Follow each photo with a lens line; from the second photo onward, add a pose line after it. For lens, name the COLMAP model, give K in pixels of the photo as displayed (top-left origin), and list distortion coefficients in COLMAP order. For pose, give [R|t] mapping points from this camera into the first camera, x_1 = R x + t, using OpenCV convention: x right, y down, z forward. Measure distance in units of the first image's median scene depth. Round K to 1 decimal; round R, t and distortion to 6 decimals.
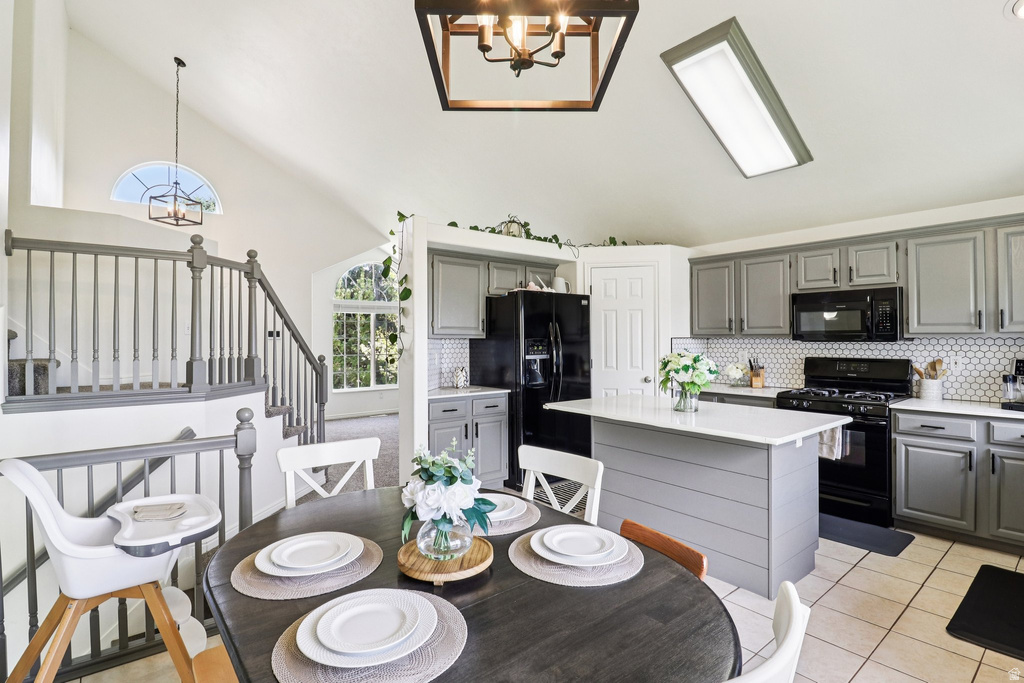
lens RADIAL K [[491.2, 0, 511.8], [0, 491.2, 324.6], [0, 0, 1]] dist [0.001316, -0.013768]
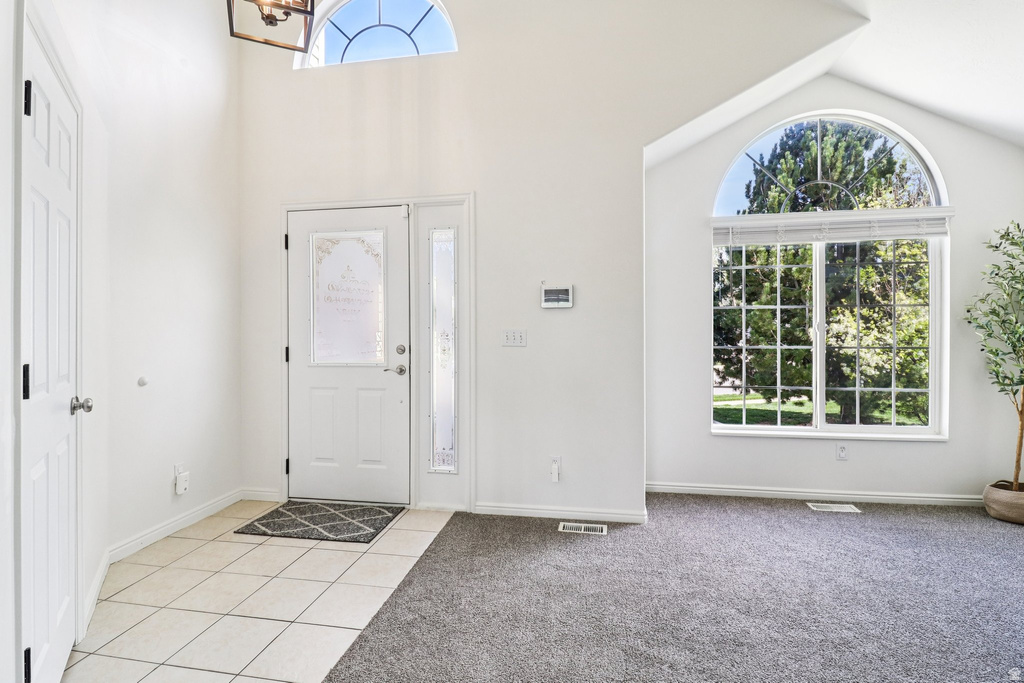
lens RADIAL K [[491.0, 0, 510.6], [0, 491.0, 329.1], [0, 0, 1]] dist [0.000319, -0.013207]
pose [[0.652750, 0.001785, -0.757571, -0.313282], [0.026420, 0.999335, 0.025118, 0.060147], [0.757112, -0.036411, 0.652269, 1.173065]]
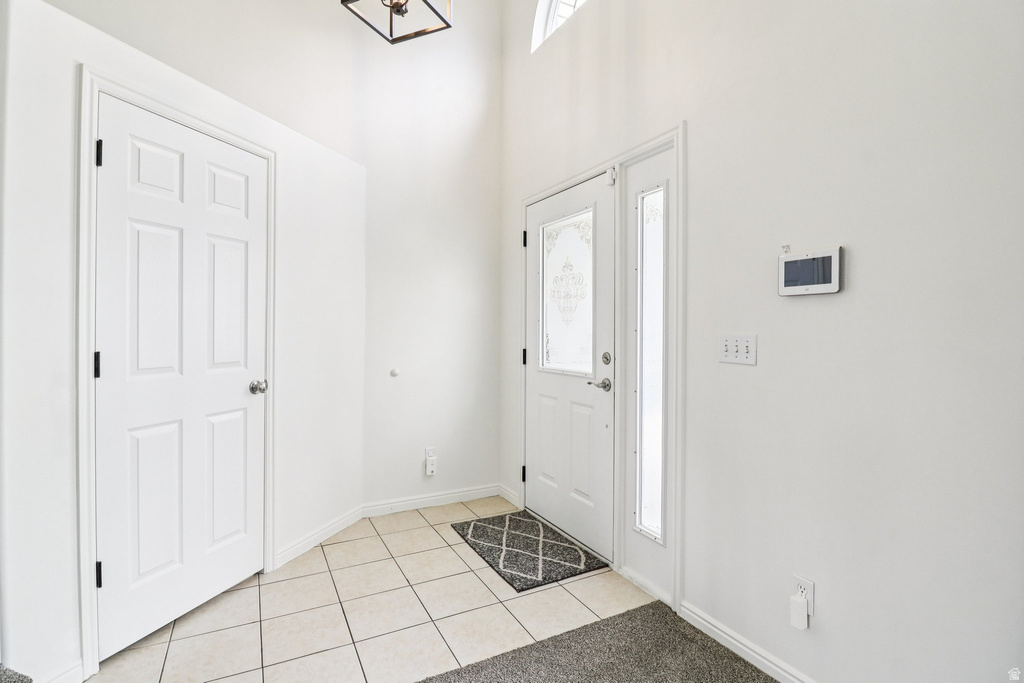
lens RADIAL K [[491.0, 0, 510.6], [0, 491.0, 329.1], [0, 0, 1]] dist [0.000319, -0.013207]
pose [[-0.197044, 0.002972, -0.980390, -0.413601], [0.020119, 0.999797, -0.001013, 0.071110], [0.980188, -0.019924, -0.197064, 1.578257]]
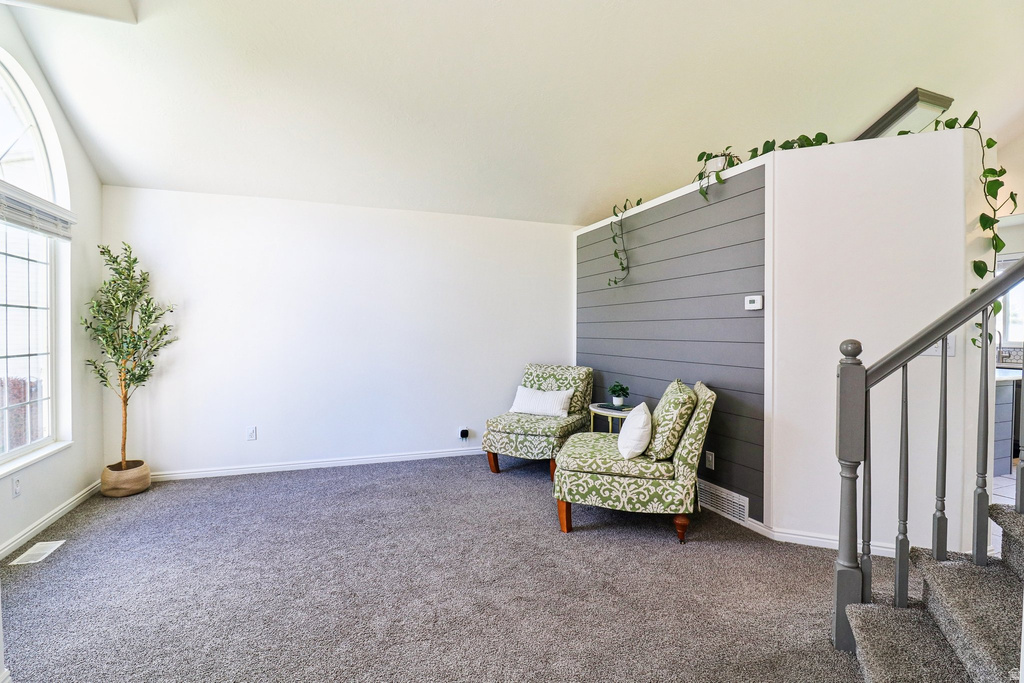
lens RADIAL K [[486.7, 0, 513.0], [0, 486.7, 332.3], [0, 0, 1]] dist [0.000389, -0.013140]
pose [[0.321407, -0.000527, 0.946941, -0.989789], [-0.031389, 0.999444, 0.011210, 0.064335], [-0.946421, -0.033327, 0.321212, 1.287058]]
